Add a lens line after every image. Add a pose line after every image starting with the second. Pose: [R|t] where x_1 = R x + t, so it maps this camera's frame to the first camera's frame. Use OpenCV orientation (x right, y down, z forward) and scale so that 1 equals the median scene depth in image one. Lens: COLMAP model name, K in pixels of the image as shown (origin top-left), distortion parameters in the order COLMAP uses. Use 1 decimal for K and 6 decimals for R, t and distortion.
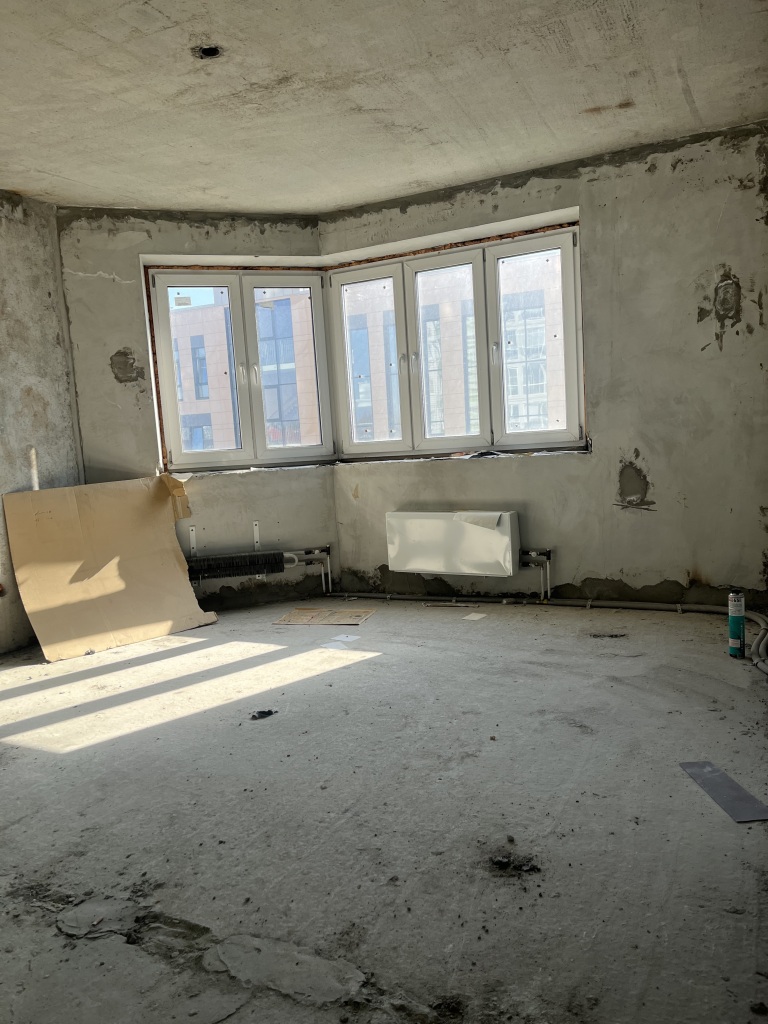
lens RADIAL K [[778.8, 0, 384.0], [0, 778.8, 512.8], [0, 0, 1]] dist [0.070709, -0.093260]
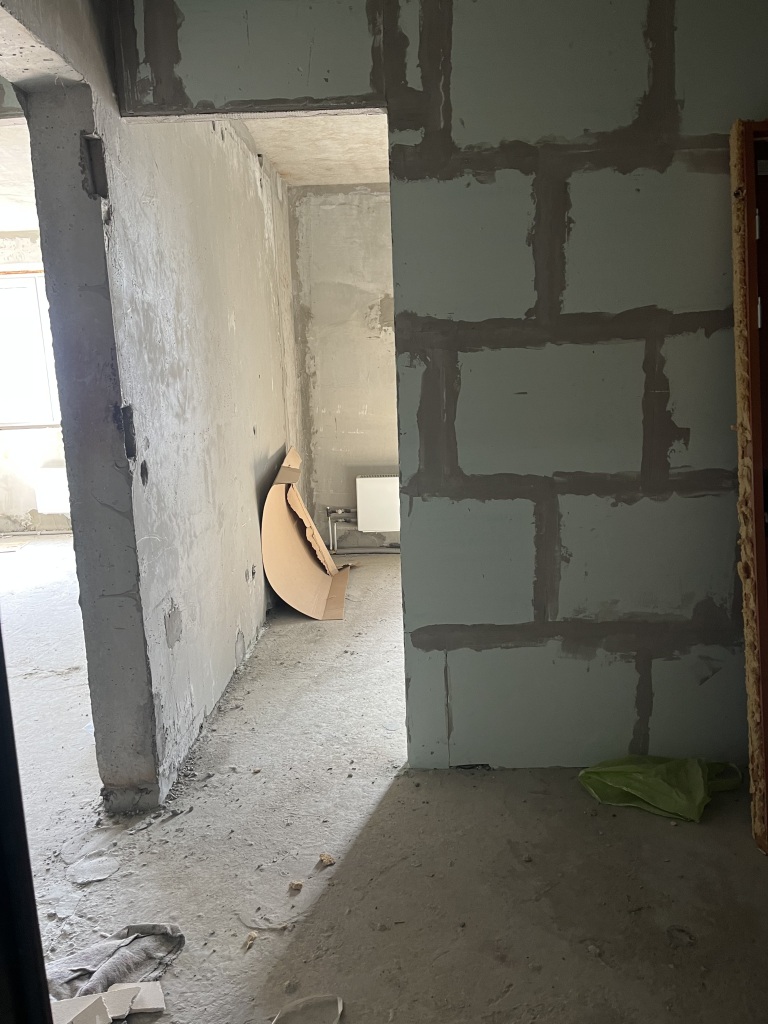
lens RADIAL K [[778.8, 0, 384.2], [0, 778.8, 512.6], [0, 0, 1]] dist [0.070709, -0.093260]
pose [[0.911664, -0.053733, 0.407408, -0.002034], [0.030149, 0.997488, 0.064093, 0.005808], [-0.409829, -0.046149, 0.910994, -0.443905]]
